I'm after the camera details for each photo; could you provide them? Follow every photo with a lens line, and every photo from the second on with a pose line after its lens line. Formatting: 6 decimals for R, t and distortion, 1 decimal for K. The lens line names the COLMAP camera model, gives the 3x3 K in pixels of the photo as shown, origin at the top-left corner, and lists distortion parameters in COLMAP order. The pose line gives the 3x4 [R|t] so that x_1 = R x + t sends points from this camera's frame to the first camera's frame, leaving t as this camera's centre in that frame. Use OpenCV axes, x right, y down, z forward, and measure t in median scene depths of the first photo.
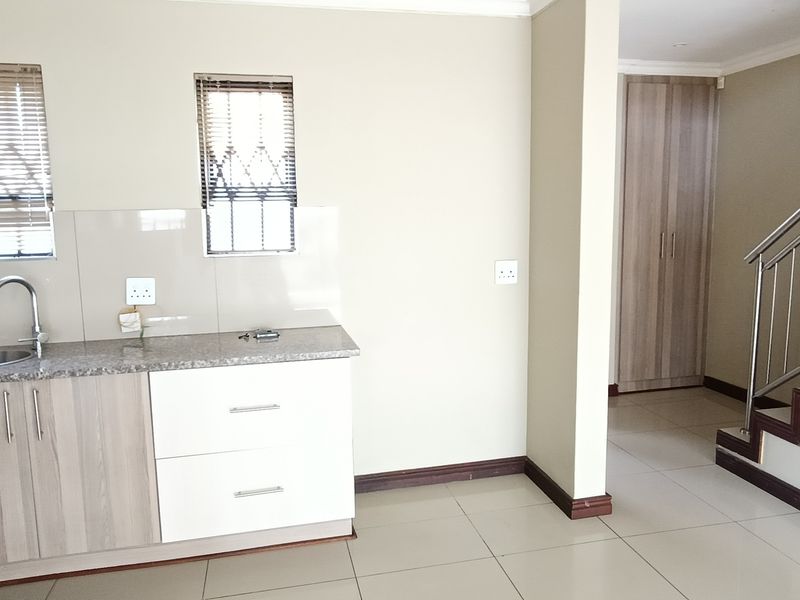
lens RADIAL K [[646.5, 0, 417.0], [0, 646.5, 289.4], [0, 0, 1]] dist [-0.001362, 0.000666]
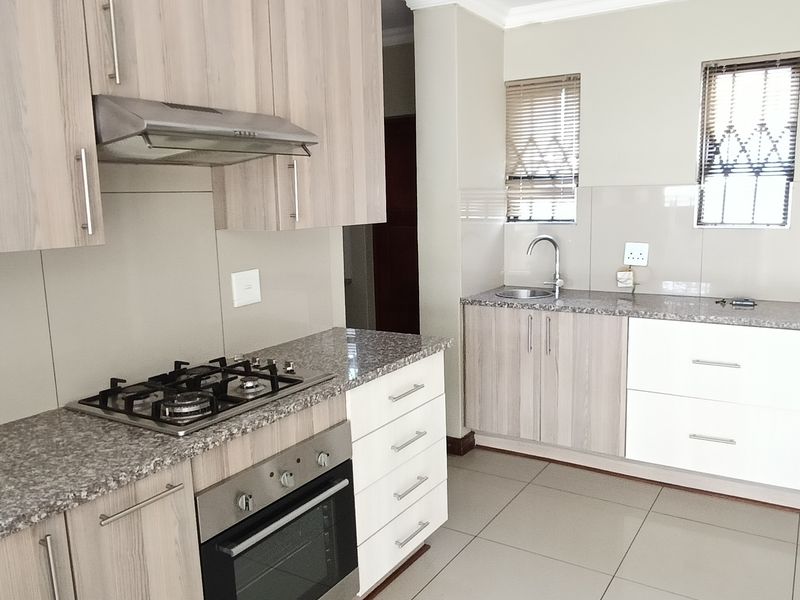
lens RADIAL K [[646.5, 0, 402.8], [0, 646.5, 300.0], [0, 0, 1]] dist [-0.001362, 0.000666]
pose [[0.691744, 0.118684, -0.712324, 0.140864], [-0.083235, 0.992932, 0.084607, 0.022644], [0.717330, 0.000764, 0.696733, -0.149292]]
